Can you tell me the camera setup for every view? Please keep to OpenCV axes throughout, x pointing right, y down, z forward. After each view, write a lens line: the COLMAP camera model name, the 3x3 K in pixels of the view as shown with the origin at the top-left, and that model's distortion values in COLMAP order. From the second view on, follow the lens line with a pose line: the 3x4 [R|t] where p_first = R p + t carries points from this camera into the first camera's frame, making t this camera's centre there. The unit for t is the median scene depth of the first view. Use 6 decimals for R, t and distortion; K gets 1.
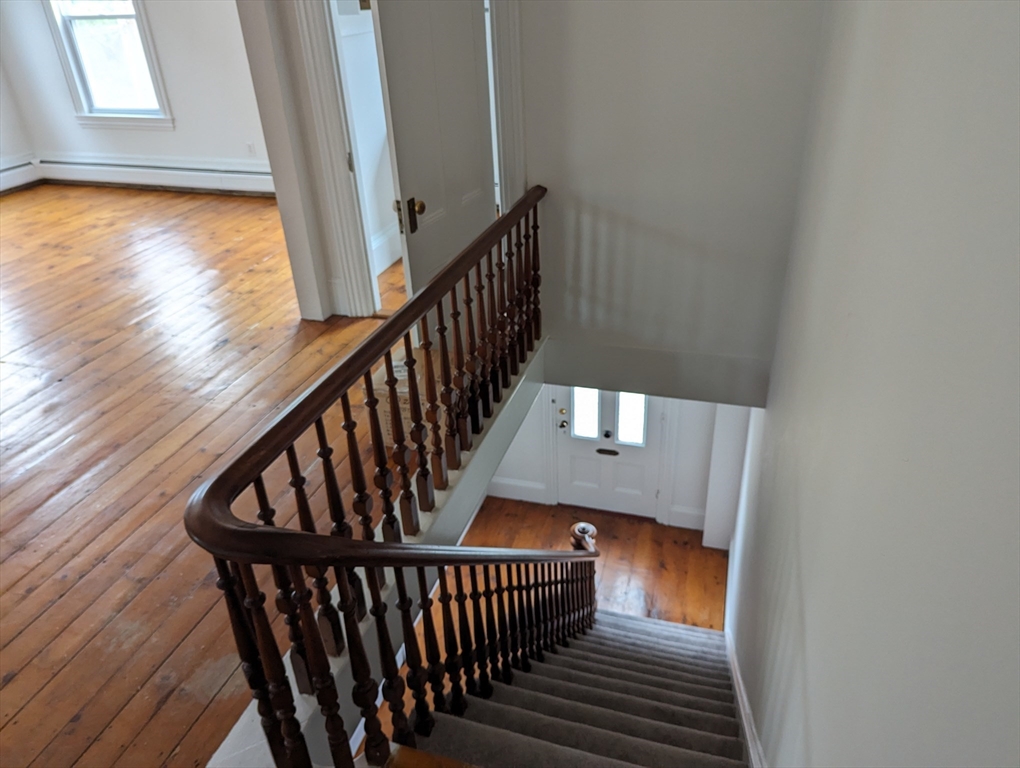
lens RADIAL K [[722.1, 0, 516.0], [0, 722.1, 376.1], [0, 0, 1]] dist [0.044971, -0.046594]
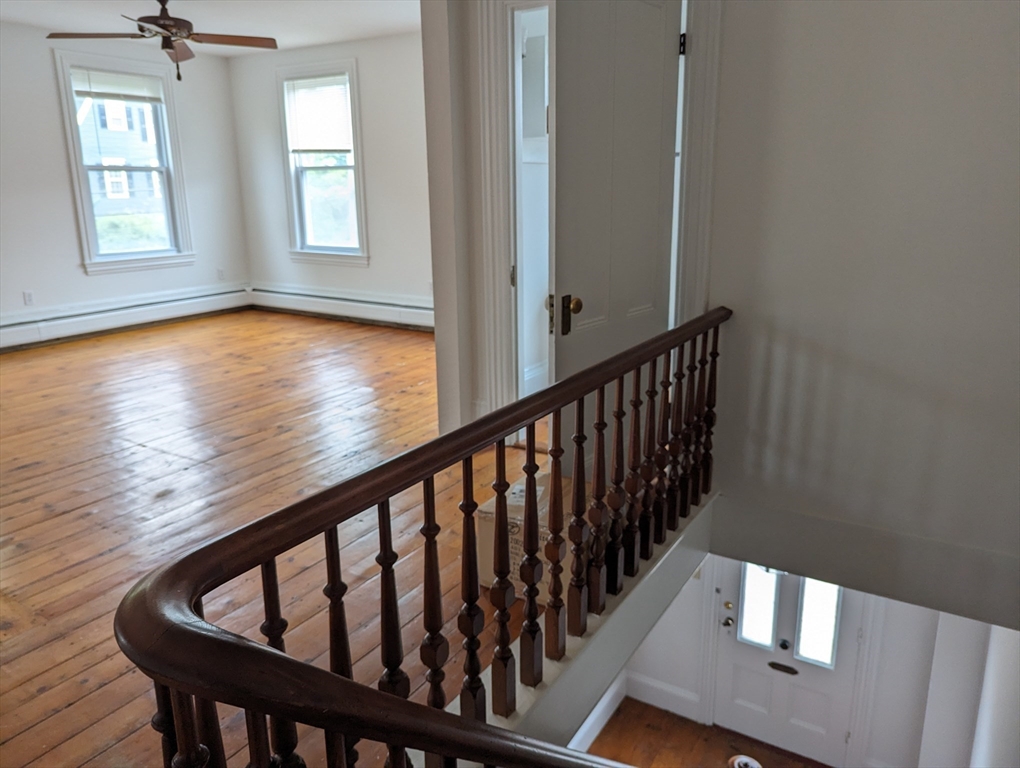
lens RADIAL K [[722.1, 0, 507.8], [0, 722.1, 369.7], [0, 0, 1]] dist [0.044971, -0.046594]
pose [[0.964511, 0.089826, -0.248292, 0.004555], [-0.149473, 0.960919, -0.233006, 0.029820], [0.217659, 0.261850, 0.940244, 0.121578]]
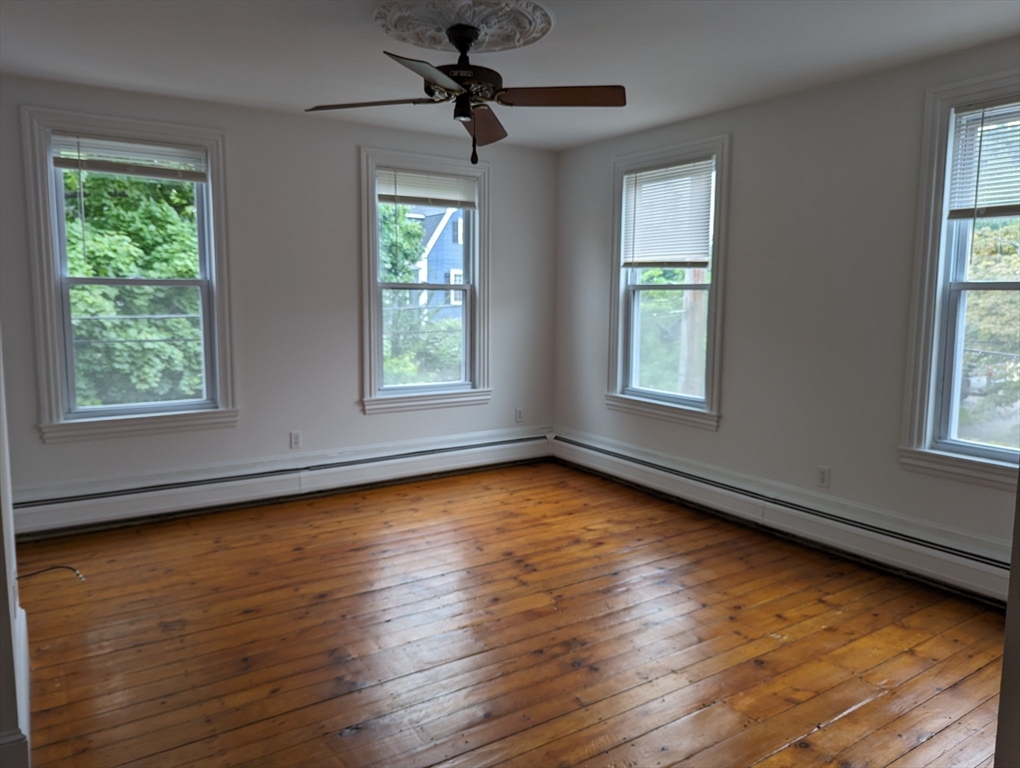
lens RADIAL K [[722.1, 0, 511.1], [0, 722.1, 382.6], [0, 0, 1]] dist [0.044971, -0.046594]
pose [[0.774160, 0.119088, -0.621687, -0.250240], [-0.339058, 0.907379, -0.248401, -0.179519], [0.534524, 0.403091, 0.742834, 0.458773]]
